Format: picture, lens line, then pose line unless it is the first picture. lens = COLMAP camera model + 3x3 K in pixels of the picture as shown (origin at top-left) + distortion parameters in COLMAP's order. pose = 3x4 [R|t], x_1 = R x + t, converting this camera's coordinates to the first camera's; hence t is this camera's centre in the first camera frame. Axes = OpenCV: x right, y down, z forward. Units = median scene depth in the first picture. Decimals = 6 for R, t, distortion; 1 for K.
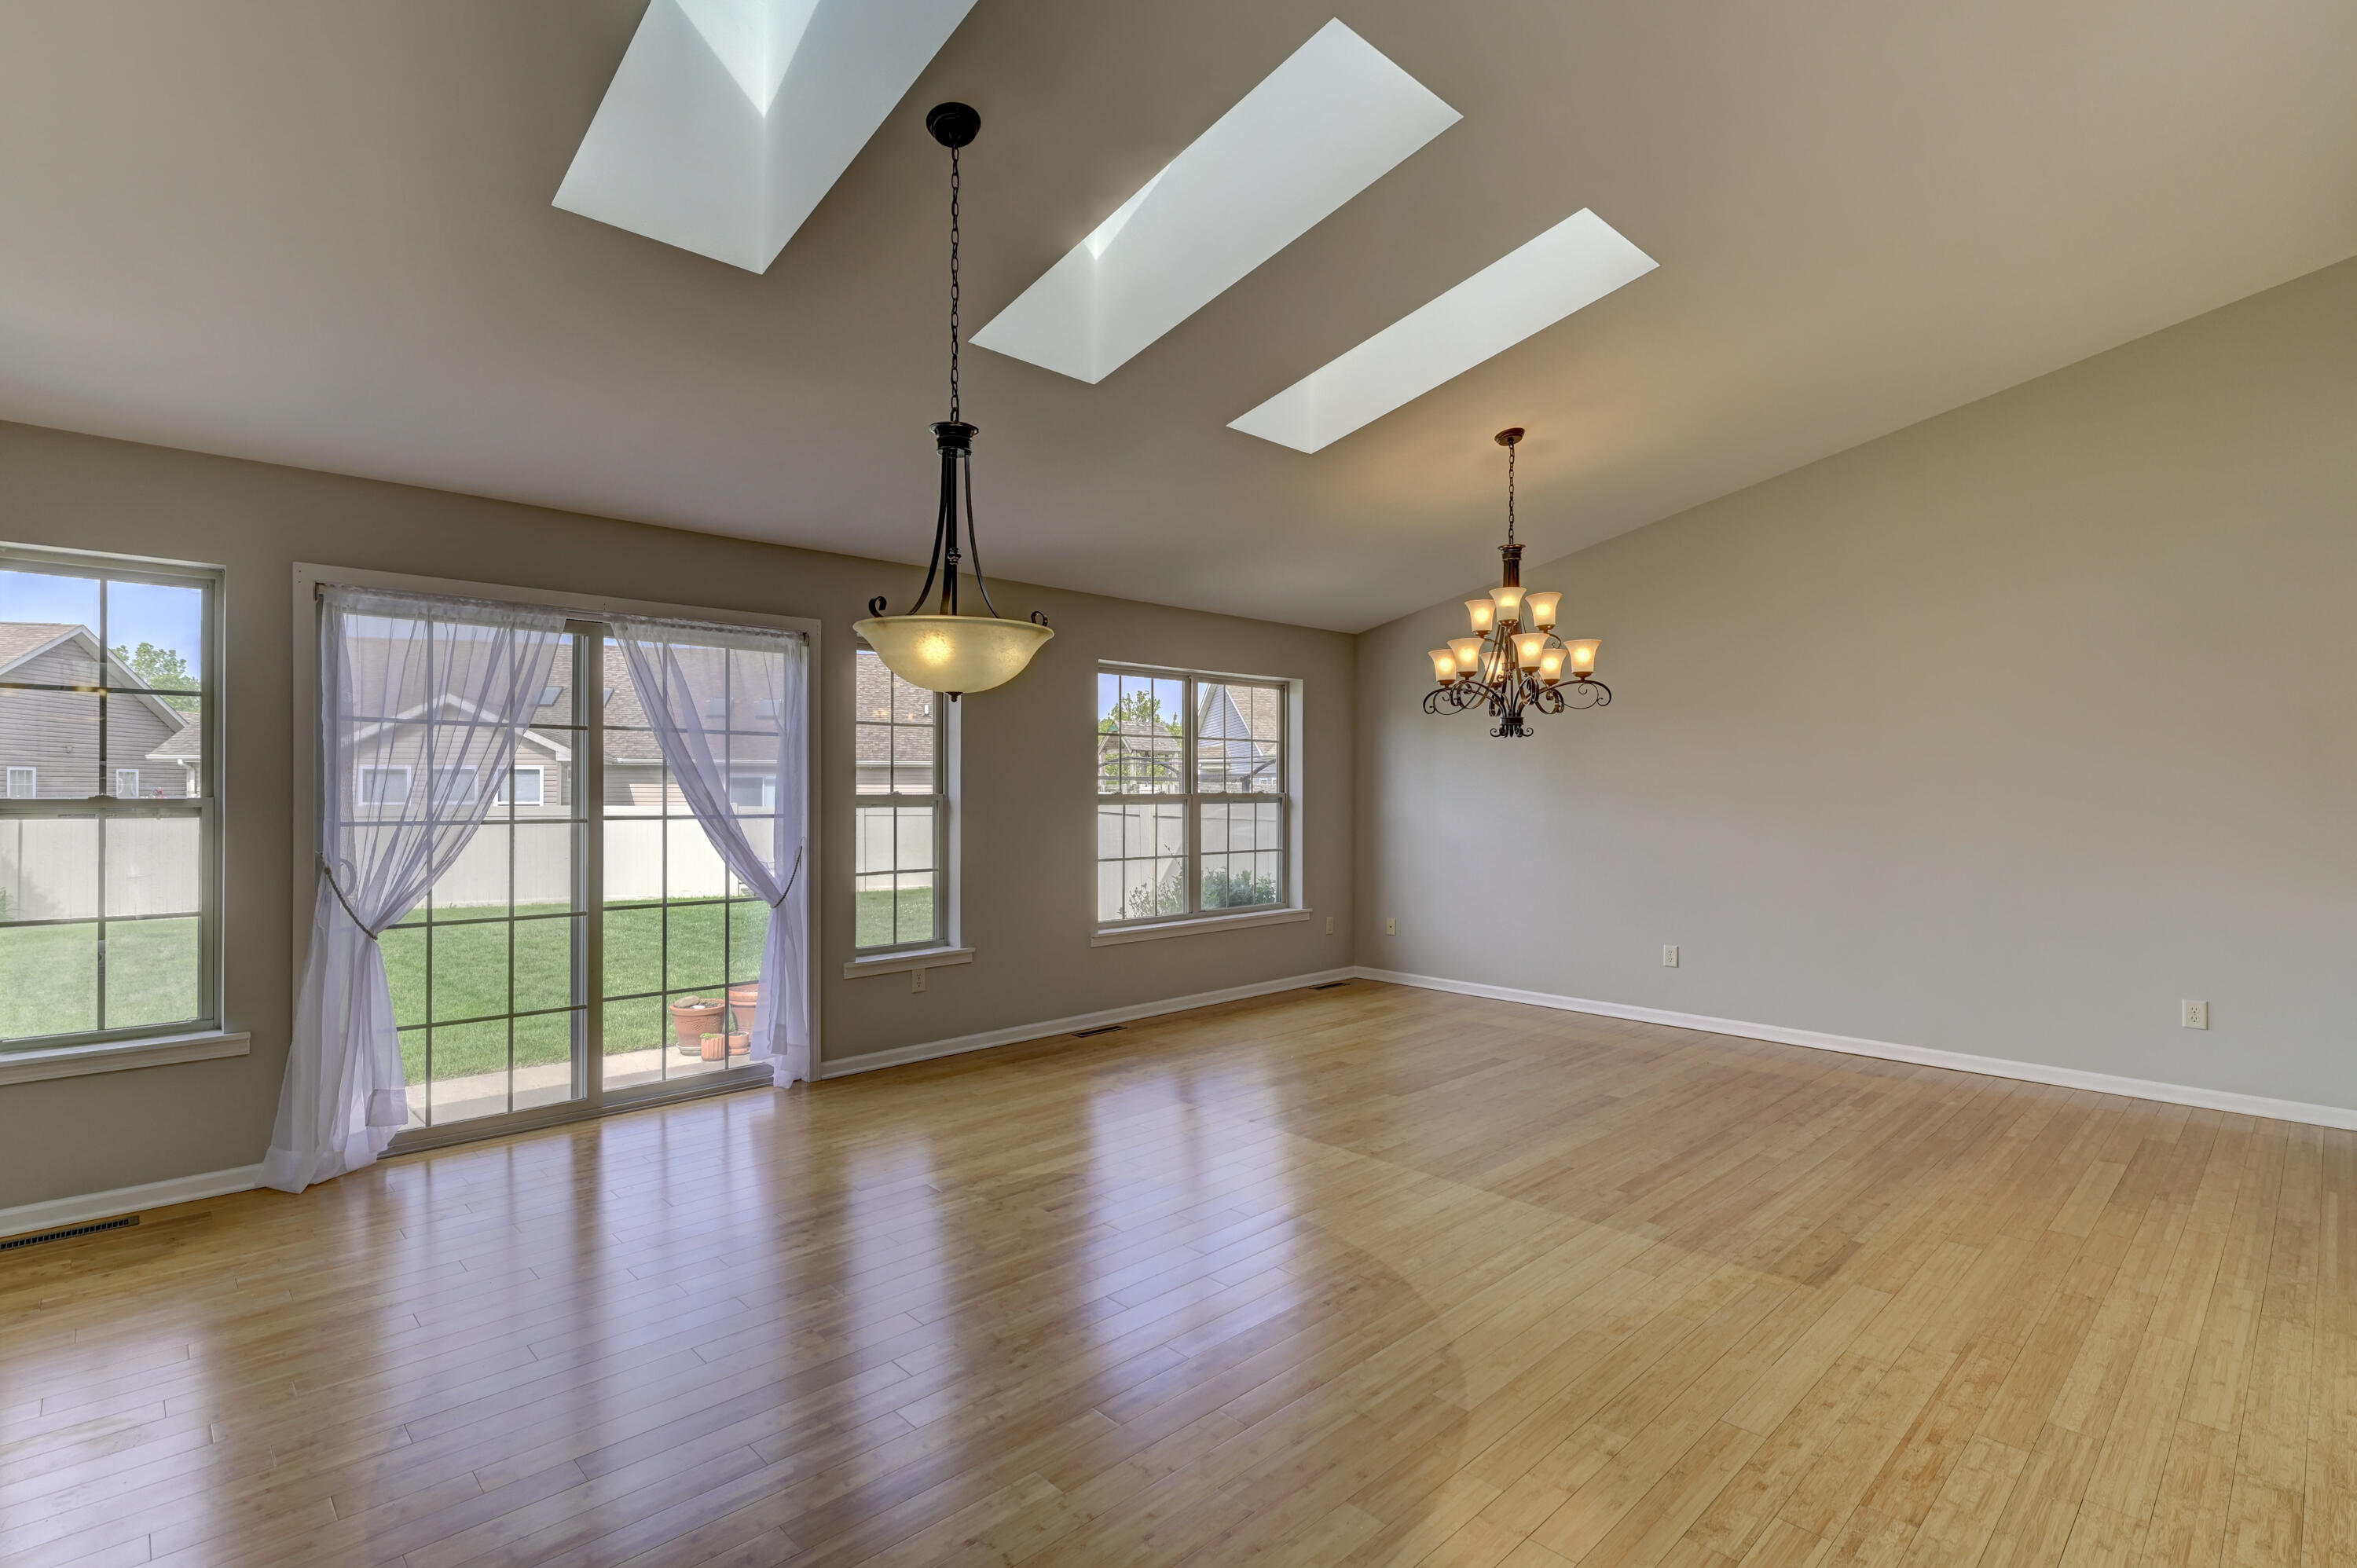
lens RADIAL K [[1117.2, 0, 1142.6], [0, 1117.2, 792.4], [0, 0, 1]] dist [0.001154, 0.000125]
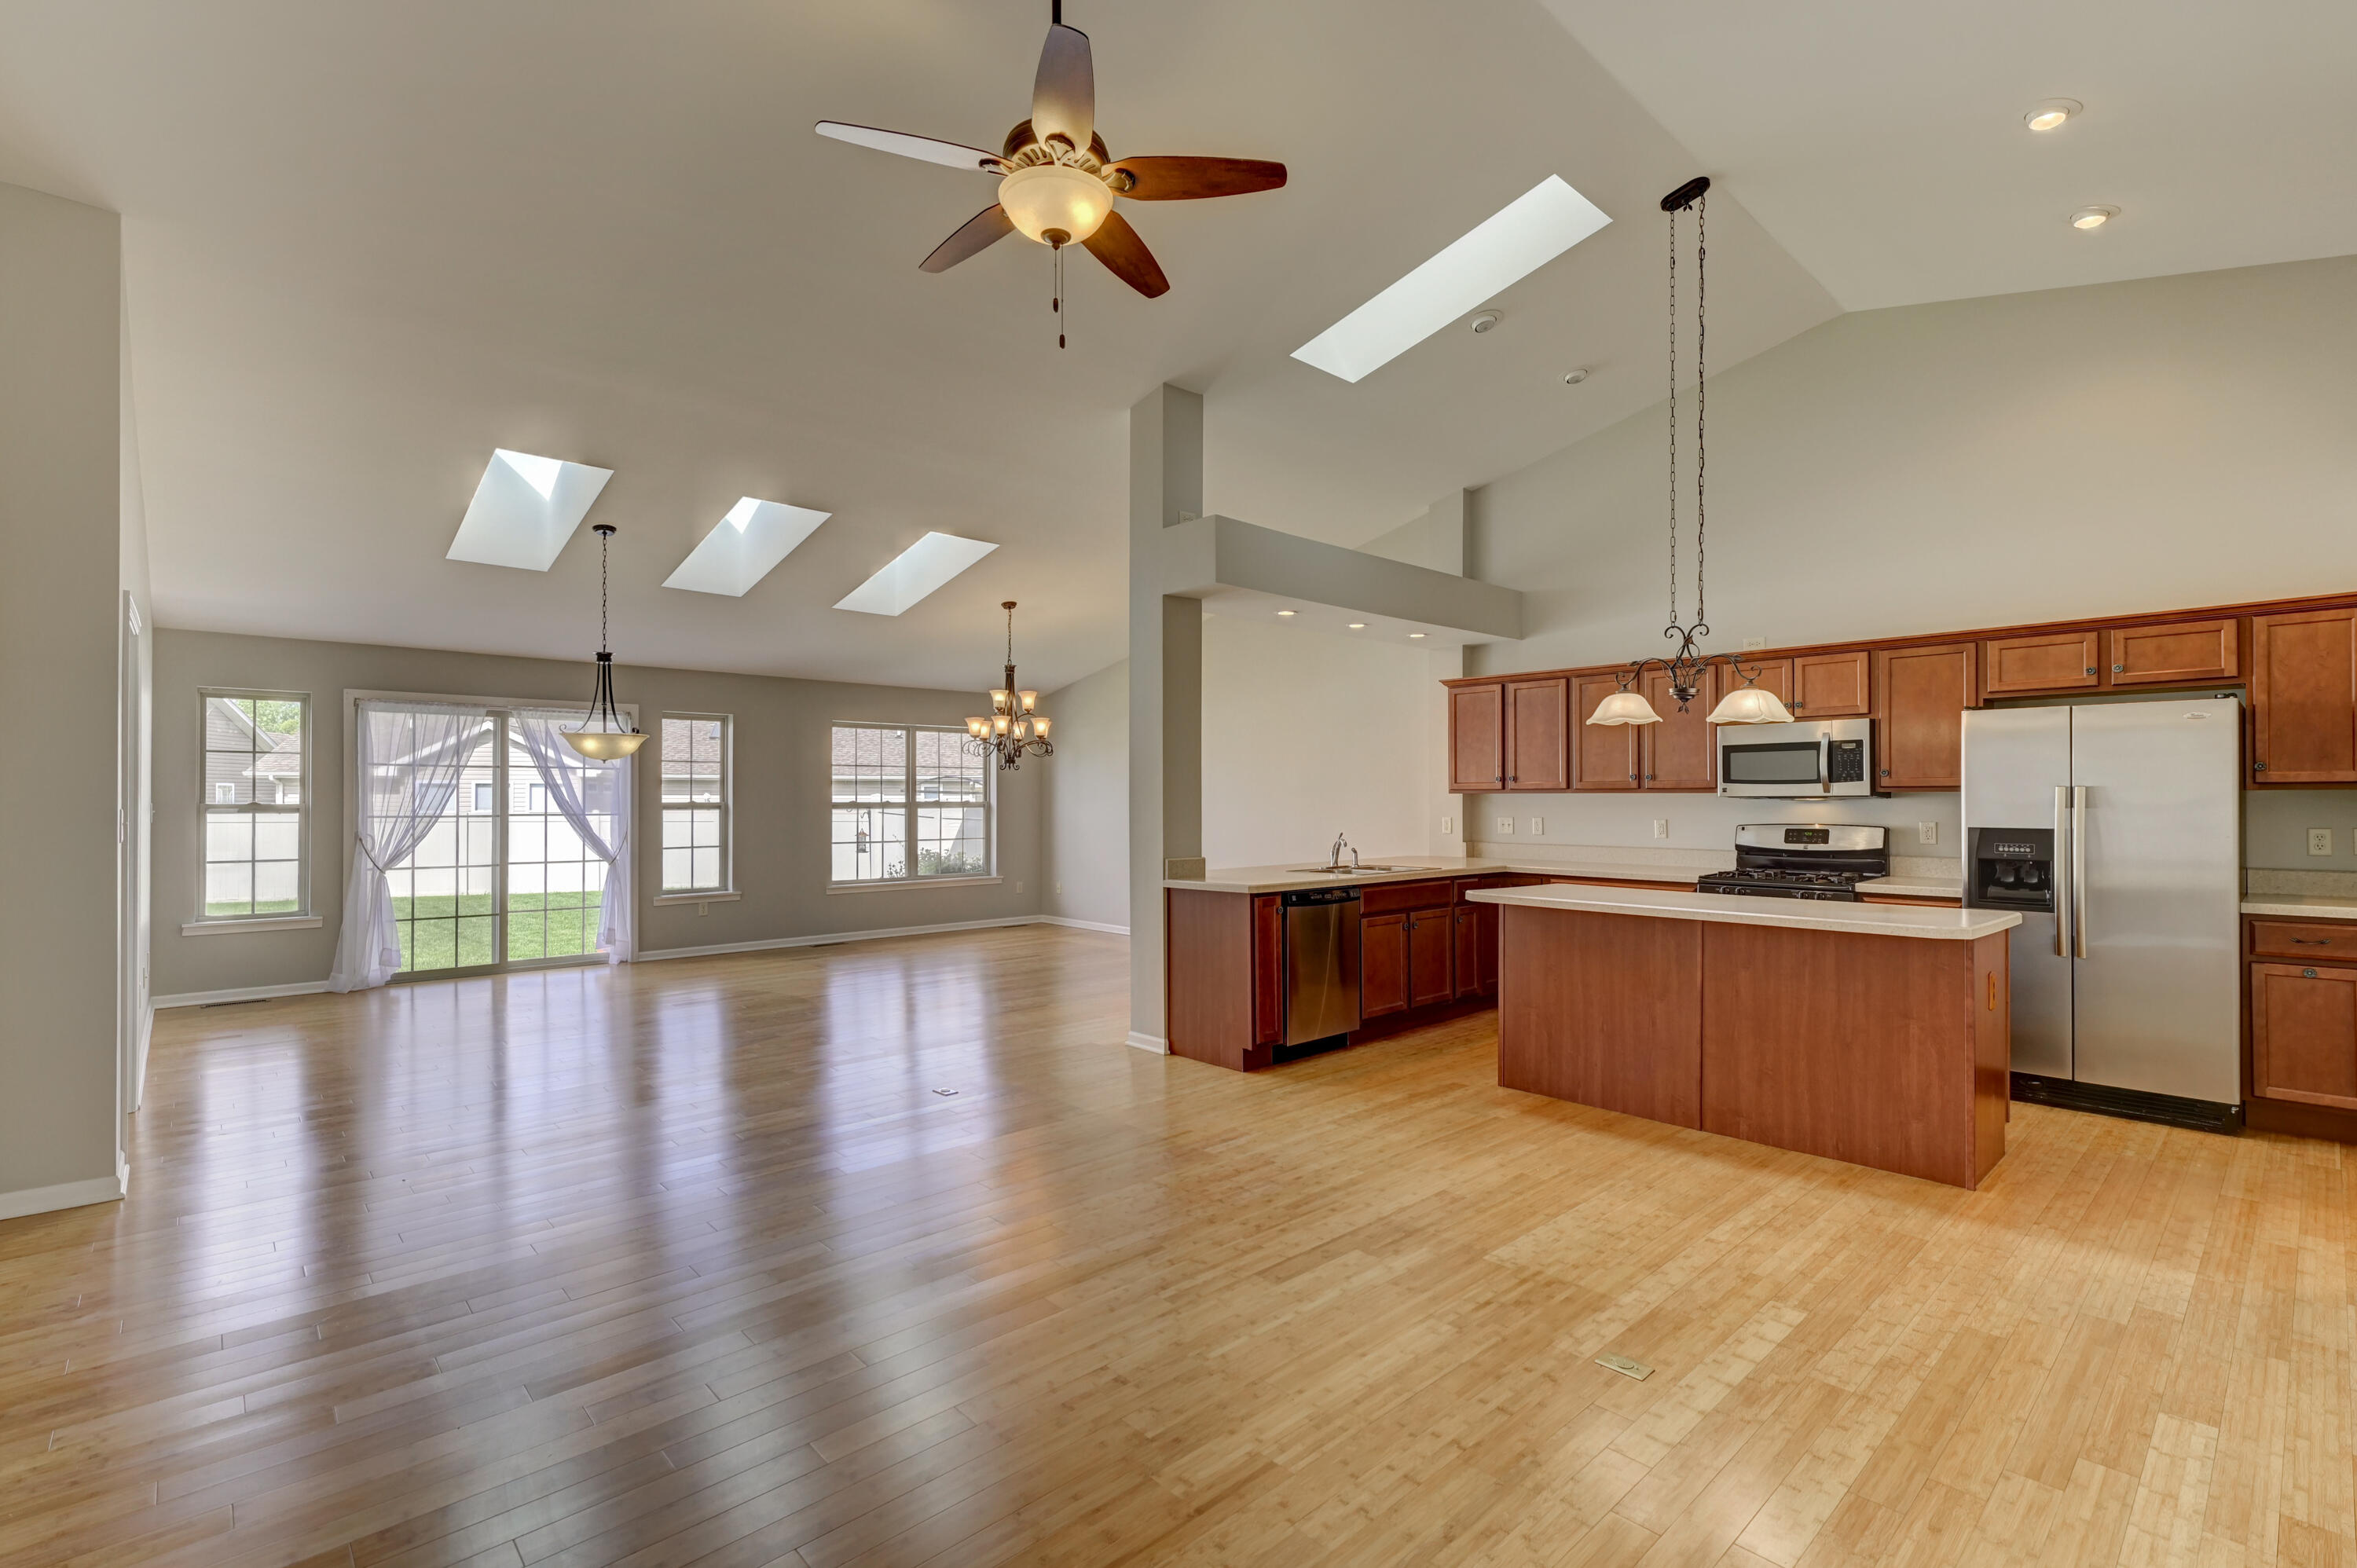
lens RADIAL K [[1087.7, 0, 1167.1], [0, 1087.7, 797.5], [0, 0, 1]] dist [0.003256, -0.001076]
pose [[0.999806, -0.001056, -0.019643, 0.694863], [0.000963, 0.999988, -0.004755, 0.004378], [0.019648, 0.004735, 0.999796, -0.852676]]
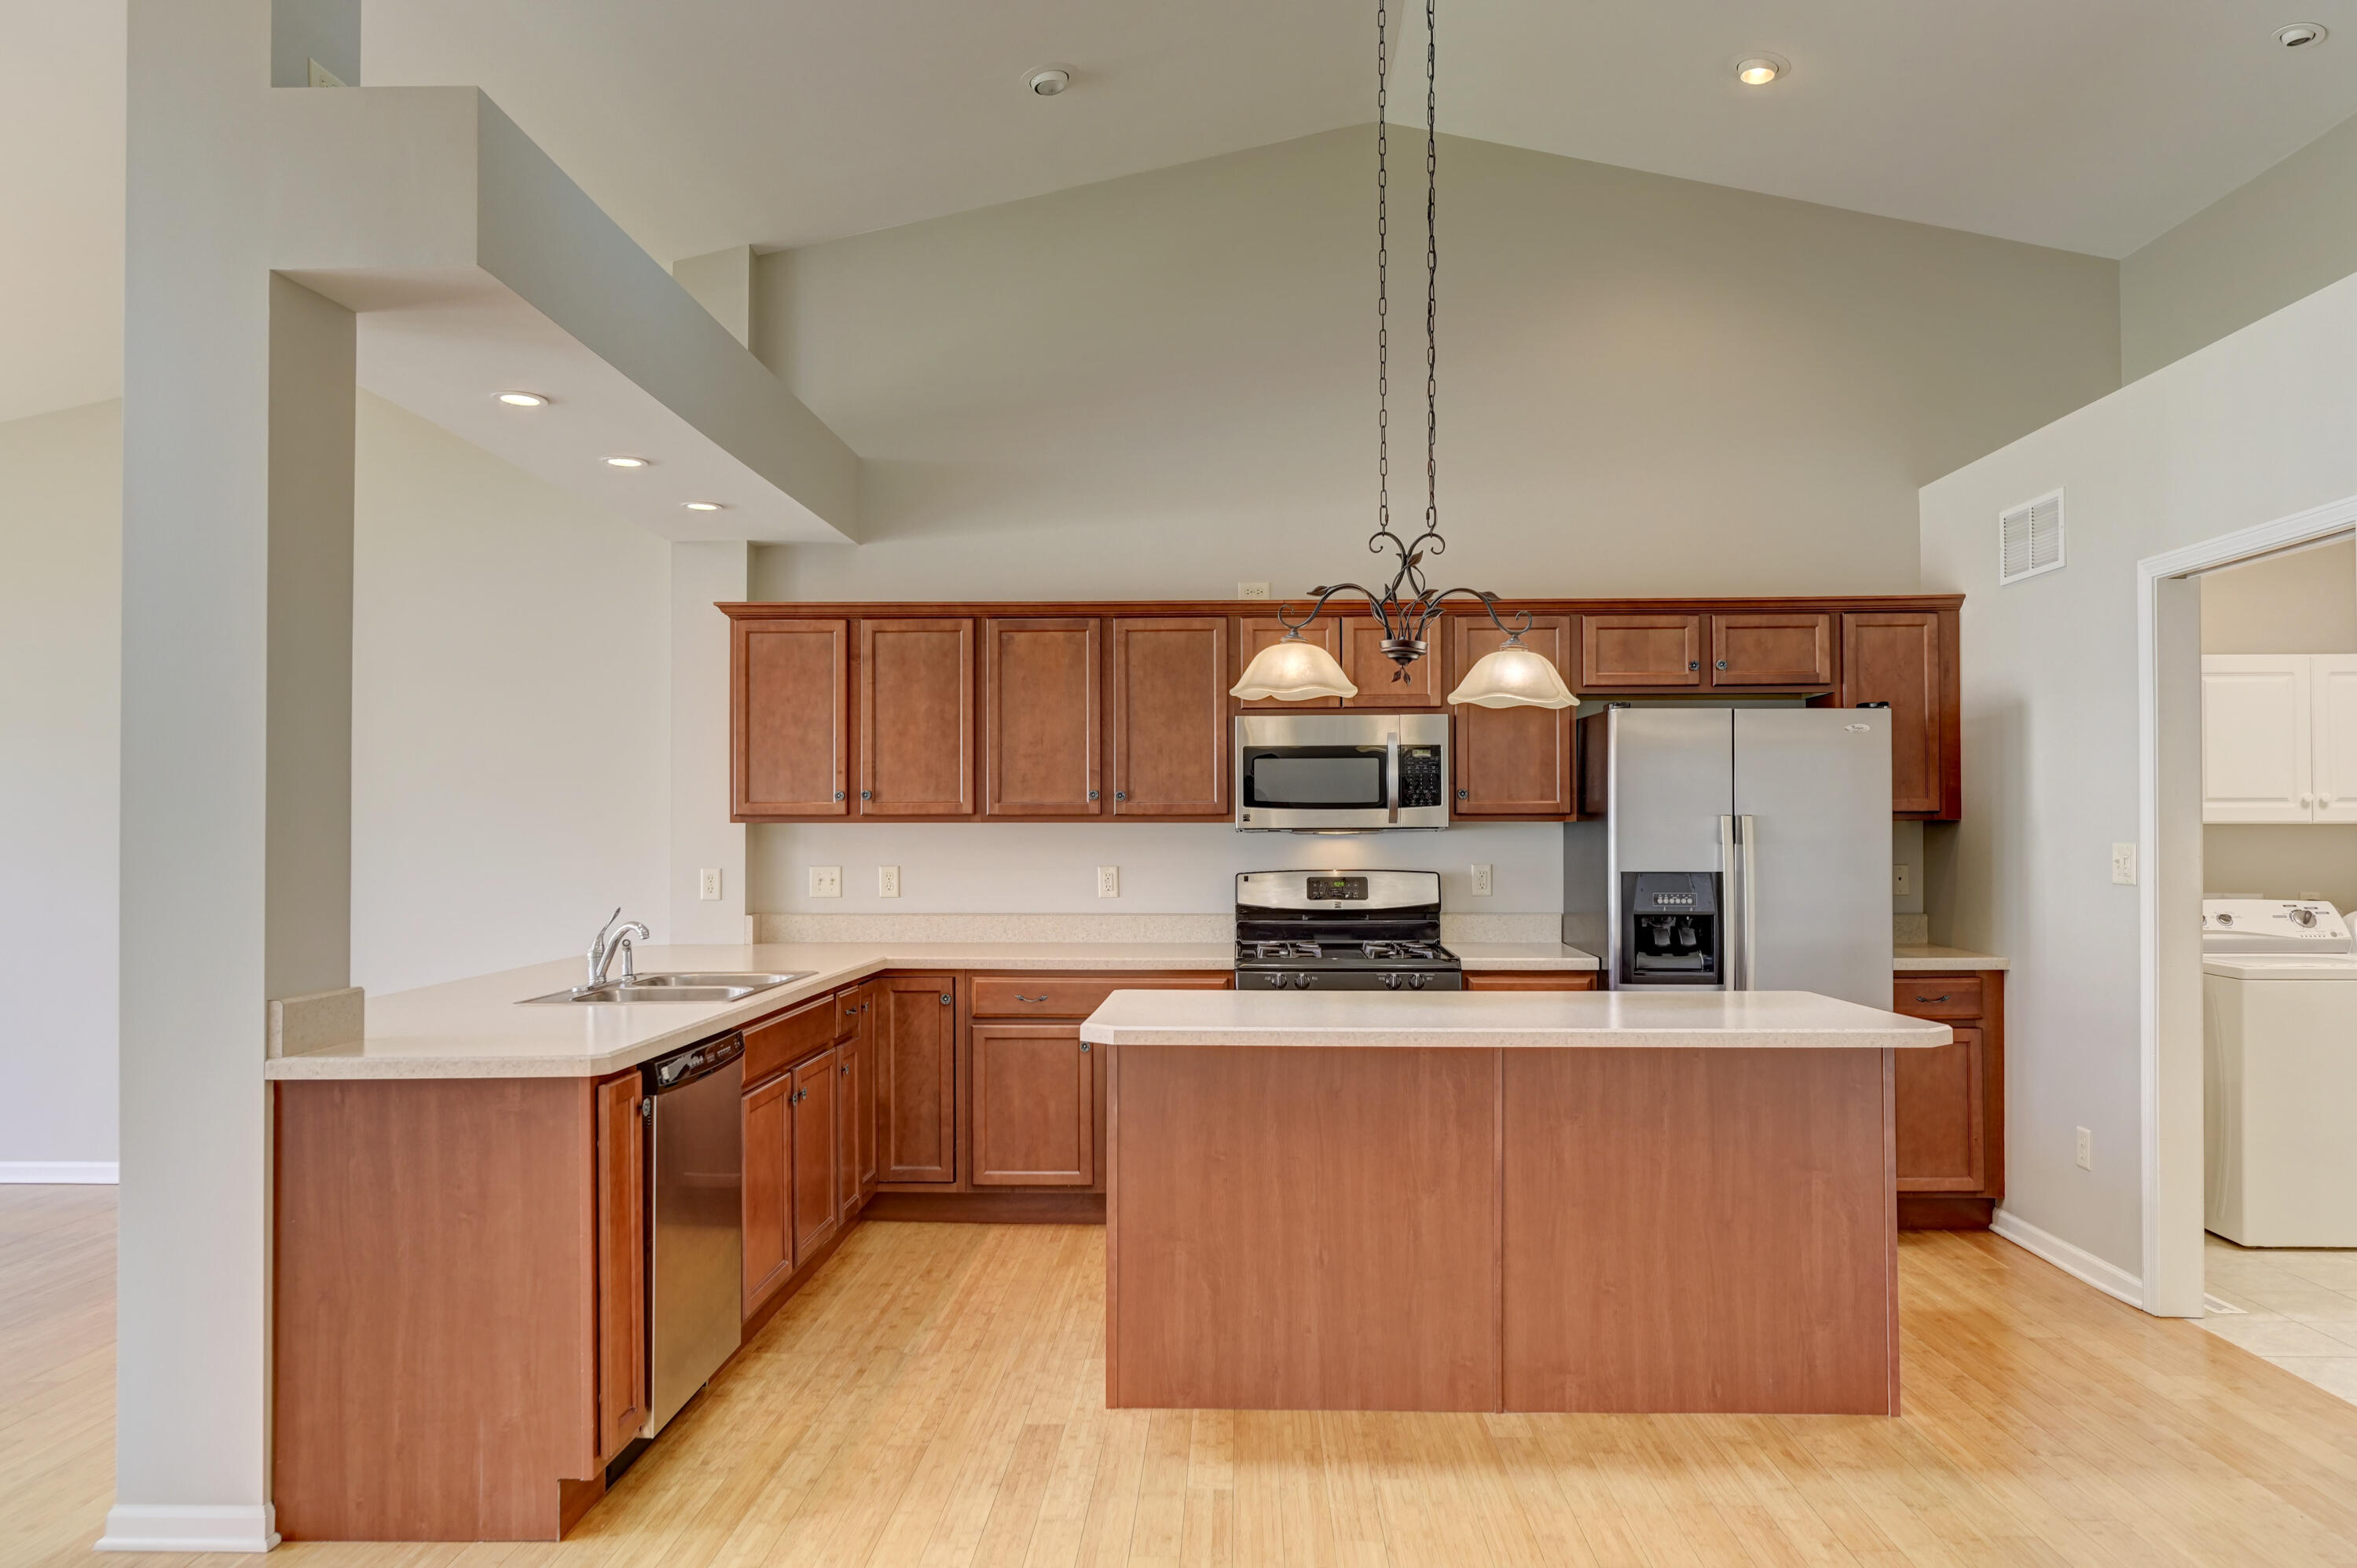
lens RADIAL K [[1579.6, 0, 1214.1], [0, 1579.6, 805.5], [0, 0, 1]] dist [0.006906, 0.000127]
pose [[0.701687, 0.010073, 0.712414, 0.463732], [0.004498, 0.999818, -0.018567, 0.002275], [-0.712471, 0.016232, 0.701514, -0.319801]]
